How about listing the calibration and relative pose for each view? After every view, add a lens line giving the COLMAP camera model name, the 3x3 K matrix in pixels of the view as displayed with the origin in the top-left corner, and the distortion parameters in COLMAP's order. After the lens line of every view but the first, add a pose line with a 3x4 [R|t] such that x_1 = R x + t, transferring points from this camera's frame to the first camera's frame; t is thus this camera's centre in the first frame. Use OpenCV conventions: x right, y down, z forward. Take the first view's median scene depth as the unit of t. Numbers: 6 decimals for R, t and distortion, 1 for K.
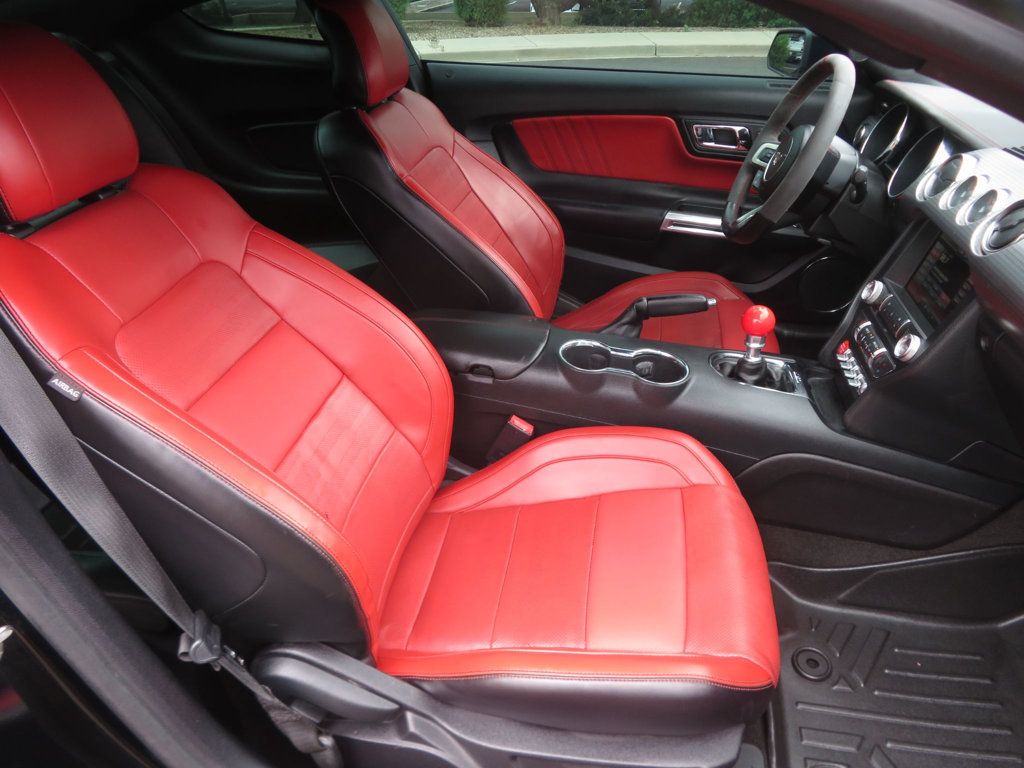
lens RADIAL K [[737.3, 0, 514.1], [0, 737.3, 380.2], [0, 0, 1]] dist [-0.018637, 0.021443]
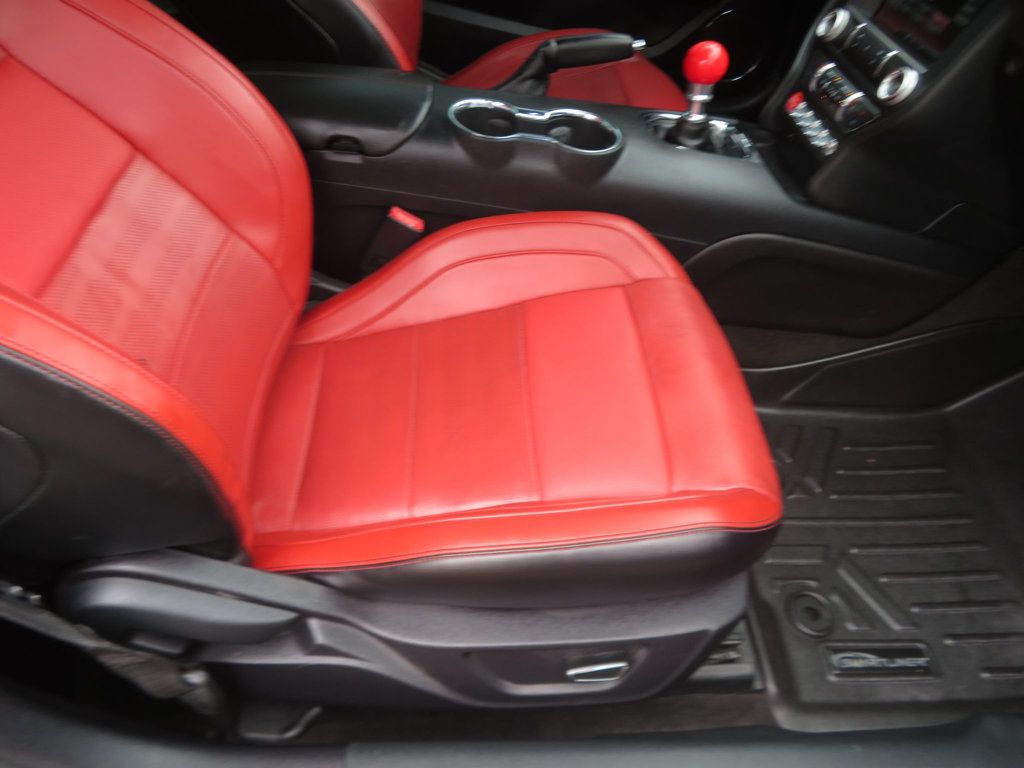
lens RADIAL K [[737.3, 0, 511.3], [0, 737.3, 380.0], [0, 0, 1]] dist [-0.018637, 0.021443]
pose [[0.973739, -0.099409, 0.204816, -0.058184], [0.049703, 0.970756, 0.234865, 0.051840], [-0.222174, -0.218518, 0.950204, 0.247671]]
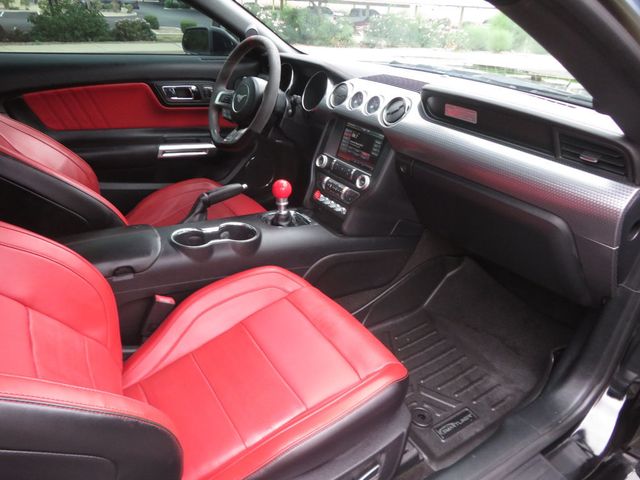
lens RADIAL K [[460.8, 0, 318.6], [0, 460.8, 234.2], [0, 0, 1]] dist [-0.018637, 0.021443]
pose [[0.728959, -0.268880, 0.629541, -0.300085], [0.303333, 0.951292, 0.055066, -0.015253], [-0.613684, 0.150820, 0.775013, 0.158283]]
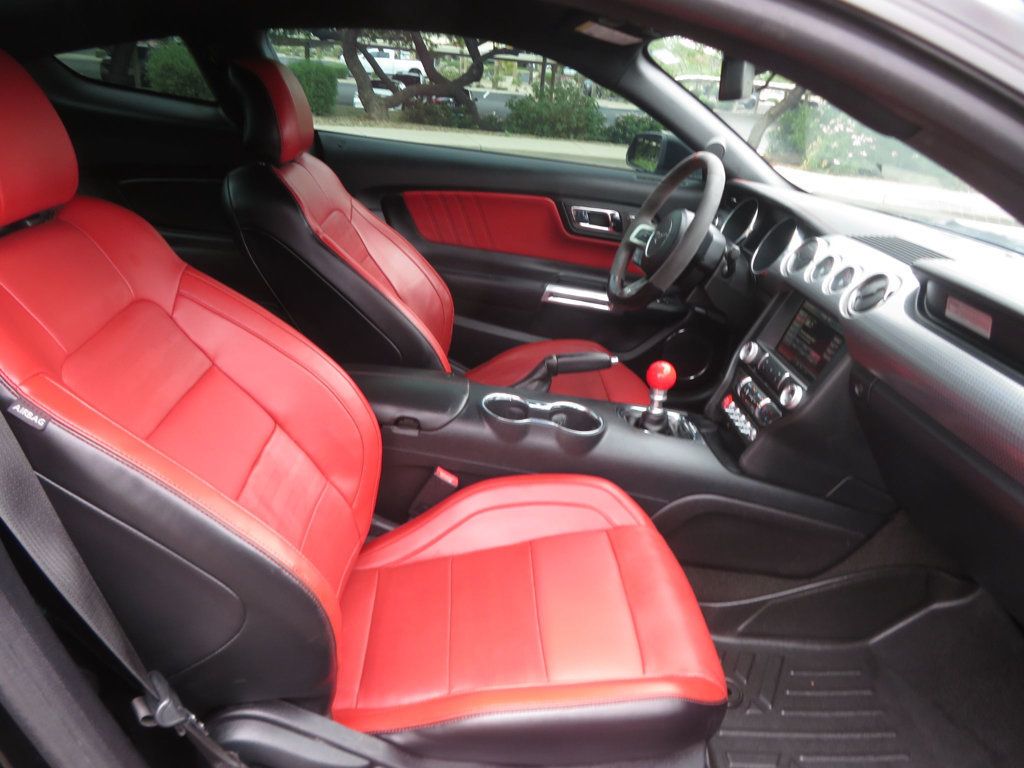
lens RADIAL K [[737.3, 0, 514.1], [0, 737.3, 377.4], [0, 0, 1]] dist [-0.018637, 0.021443]
pose [[0.969274, 0.011354, 0.245723, -0.157852], [0.018552, 0.992715, -0.119049, 0.050586], [-0.245284, 0.119950, 0.962002, -0.009923]]
